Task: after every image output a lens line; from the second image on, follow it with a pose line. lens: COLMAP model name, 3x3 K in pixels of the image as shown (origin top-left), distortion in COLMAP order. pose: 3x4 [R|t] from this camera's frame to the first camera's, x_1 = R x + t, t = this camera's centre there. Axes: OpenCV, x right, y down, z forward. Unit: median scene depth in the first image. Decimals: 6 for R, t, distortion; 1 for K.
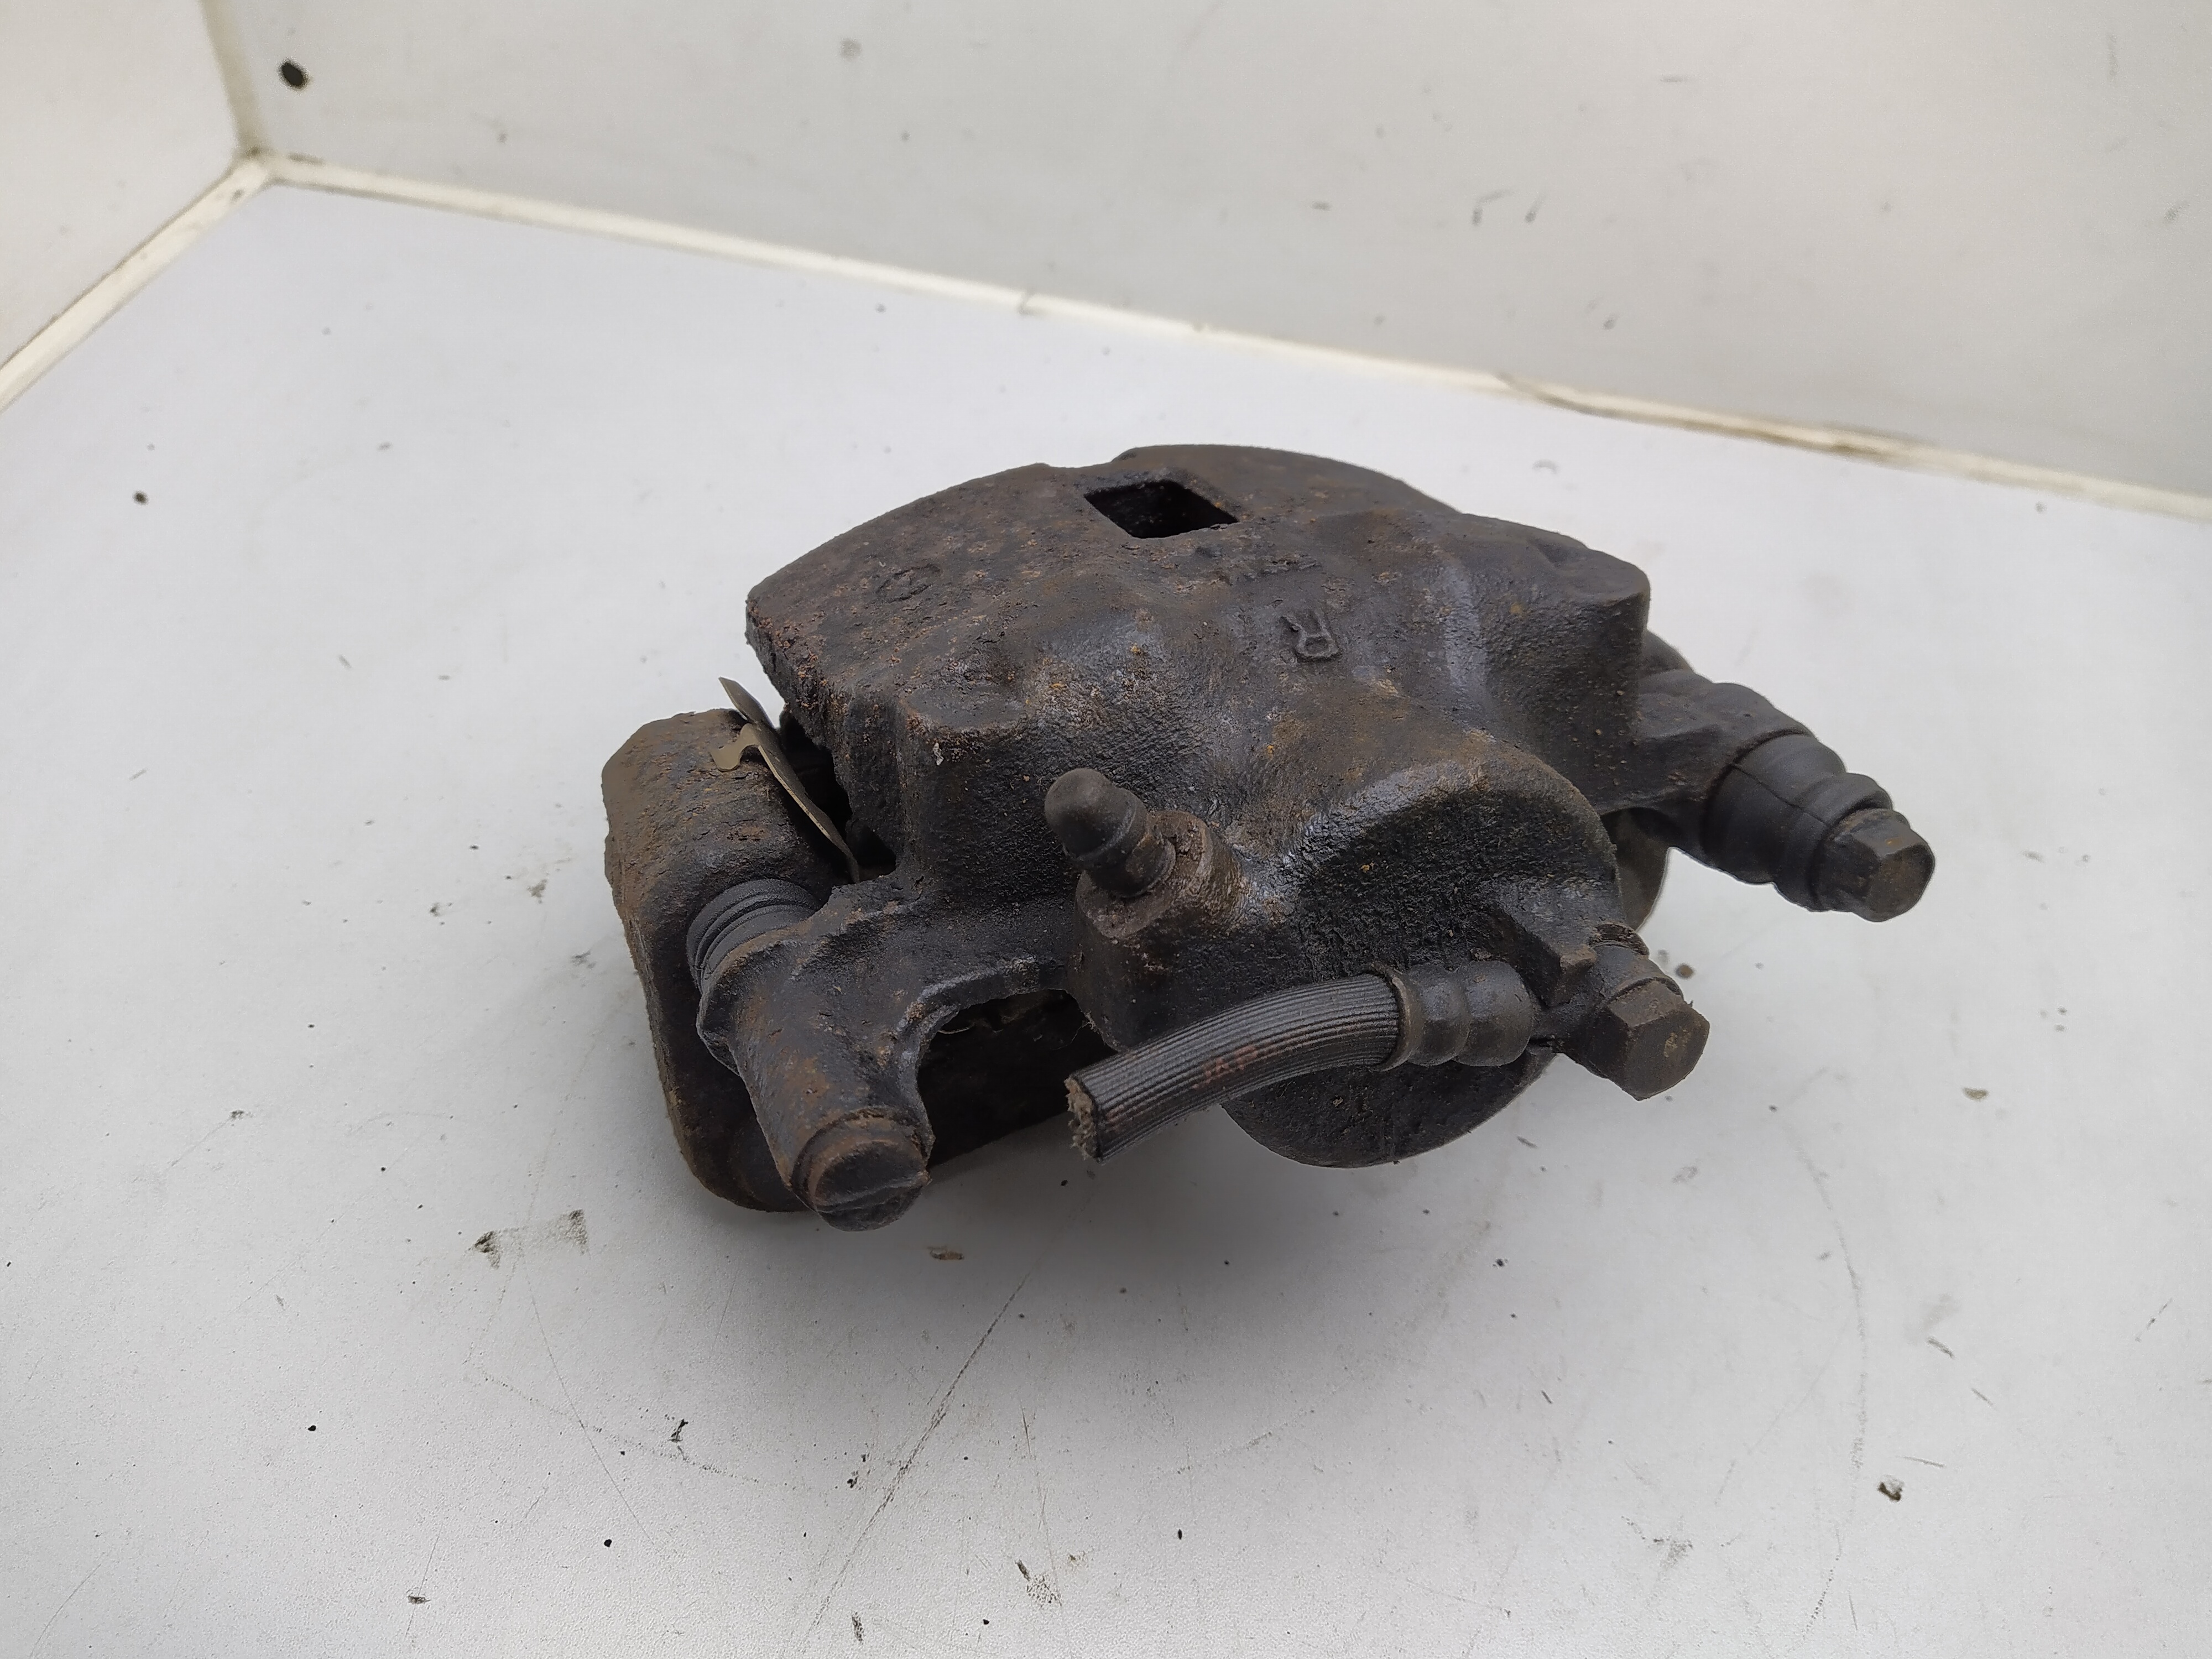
lens RADIAL K [[1628.0, 0, 1106.0], [0, 1628.0, 829.5], [0, 0, 1]] dist [0.086279, -0.156577]
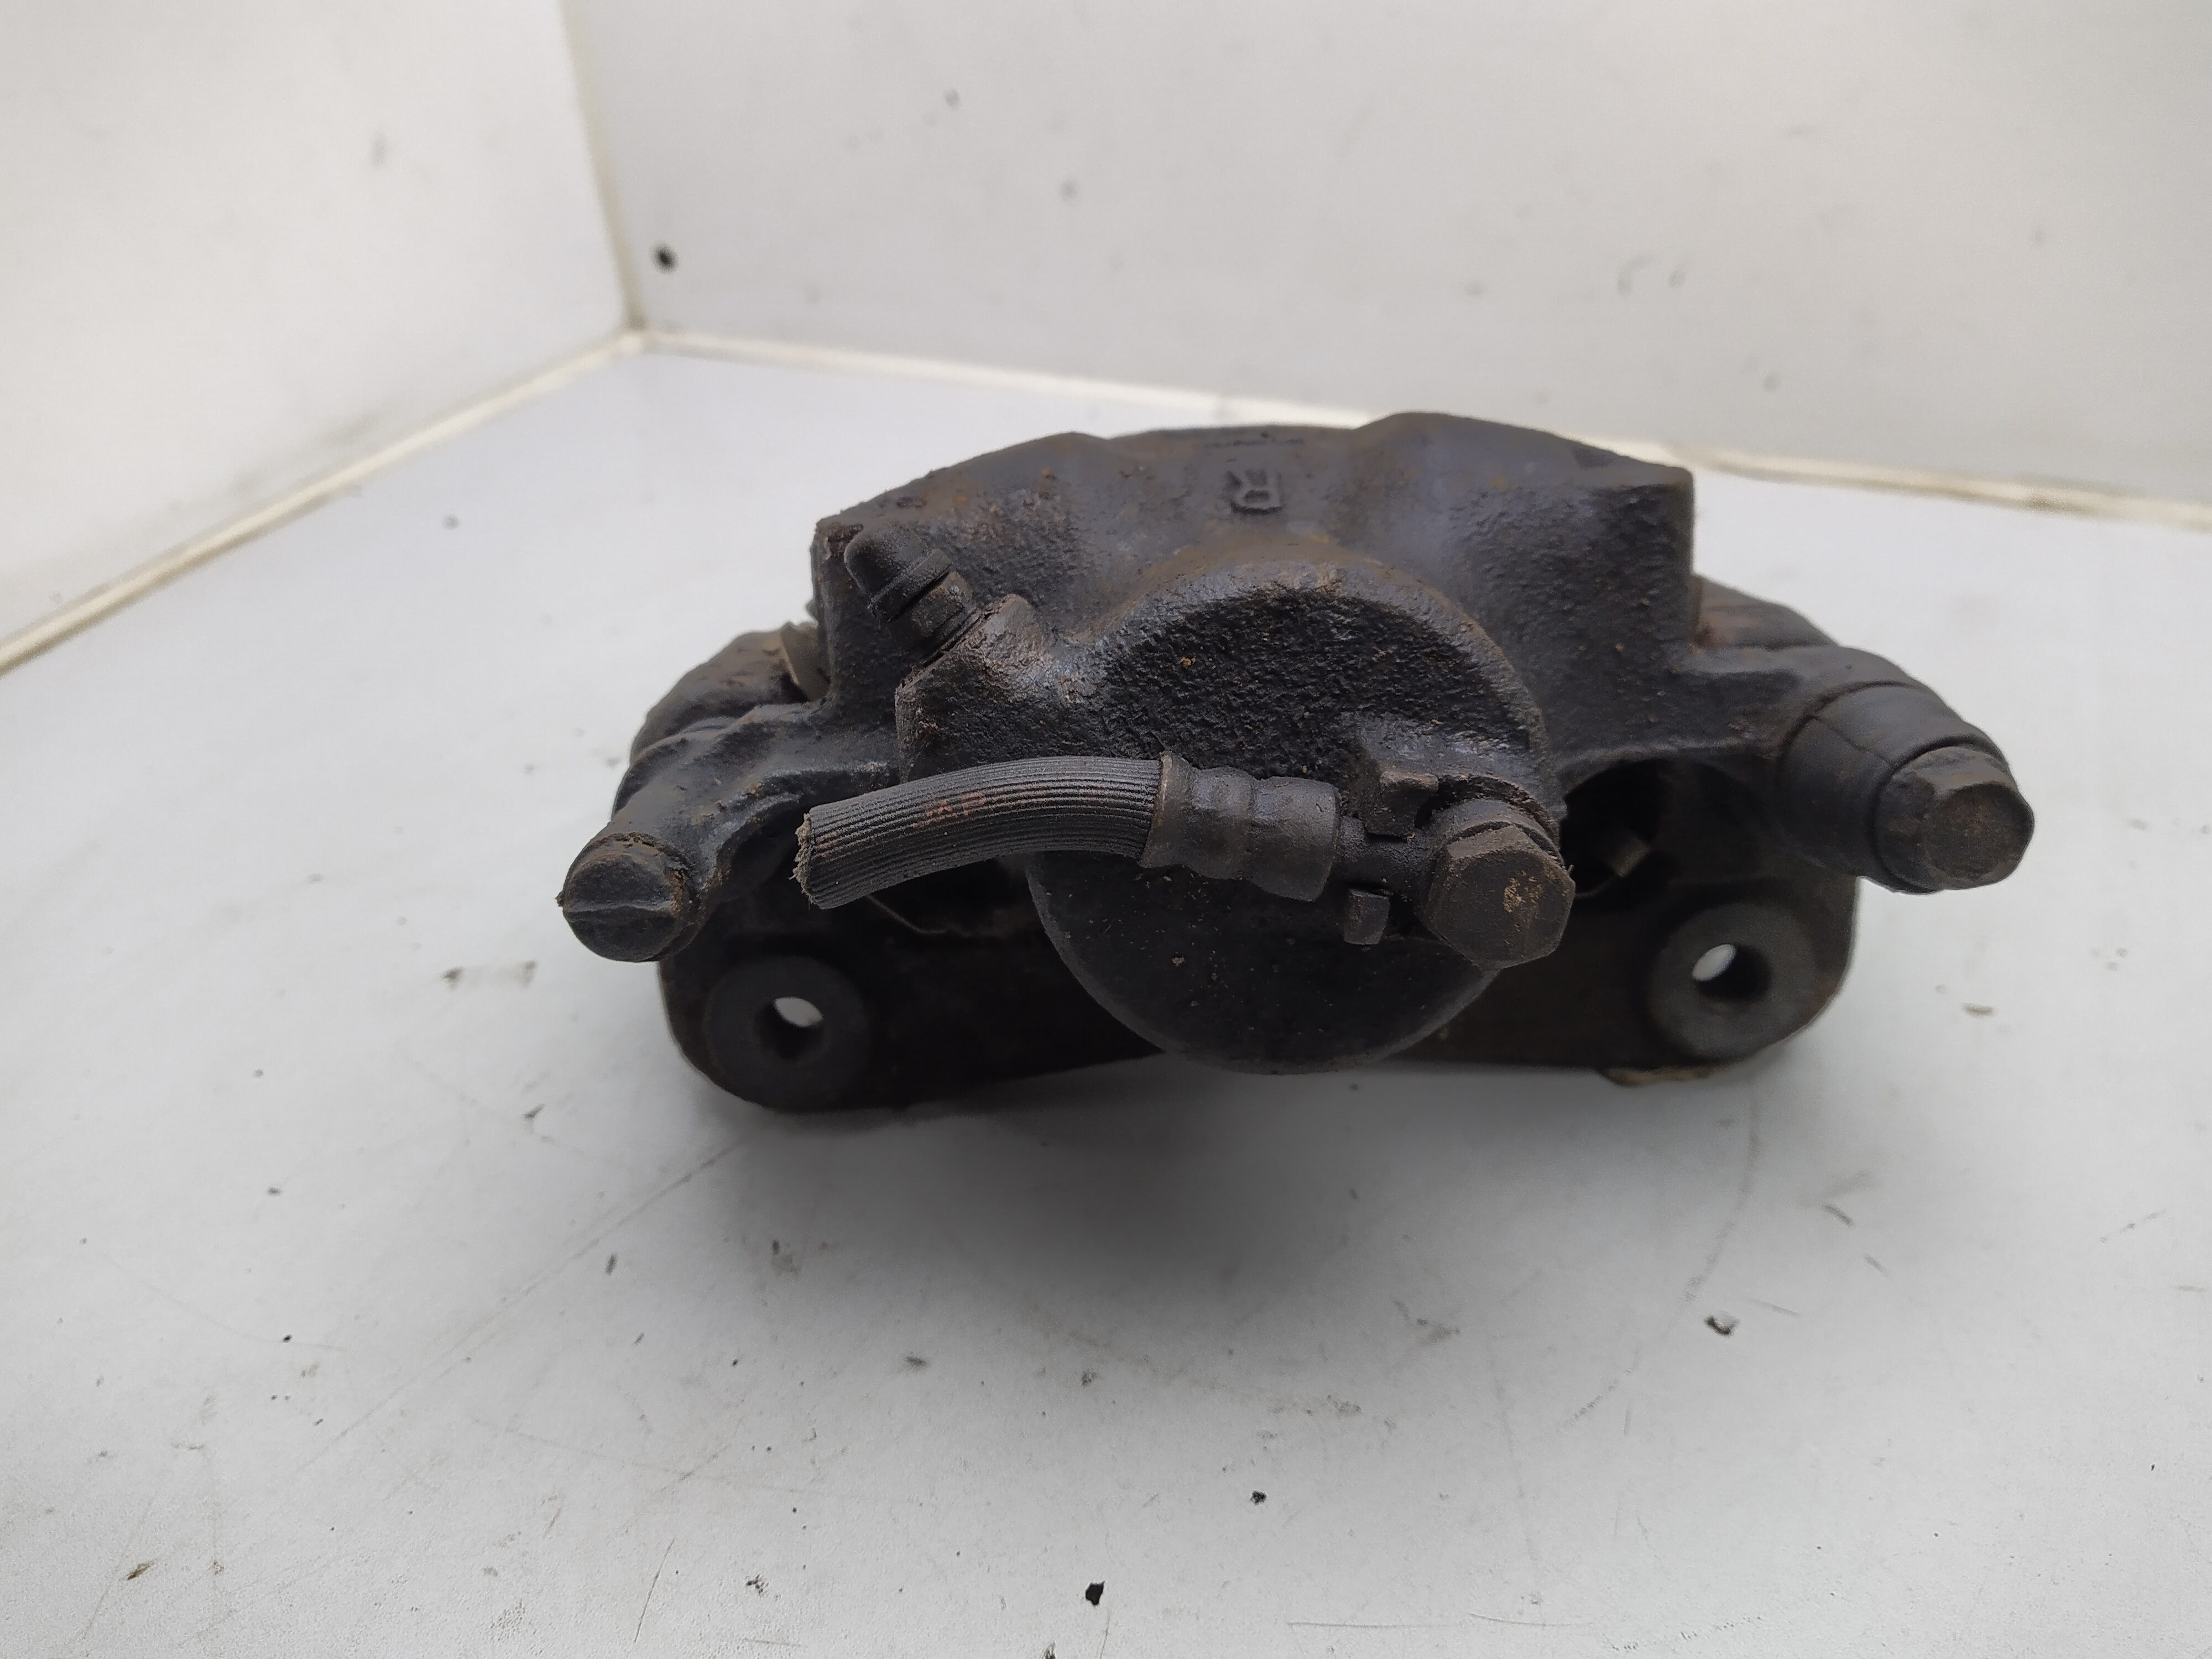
lens RADIAL K [[1661.6, 0, 1106.0], [0, 1661.6, 829.5], [0, 0, 1]] dist [0.076127, -0.170794]
pose [[0.922776, 0.092142, -0.374159, 0.455218], [-0.171307, 0.967857, -0.184139, 0.280803], [0.345165, 0.234015, 0.908899, 0.157907]]
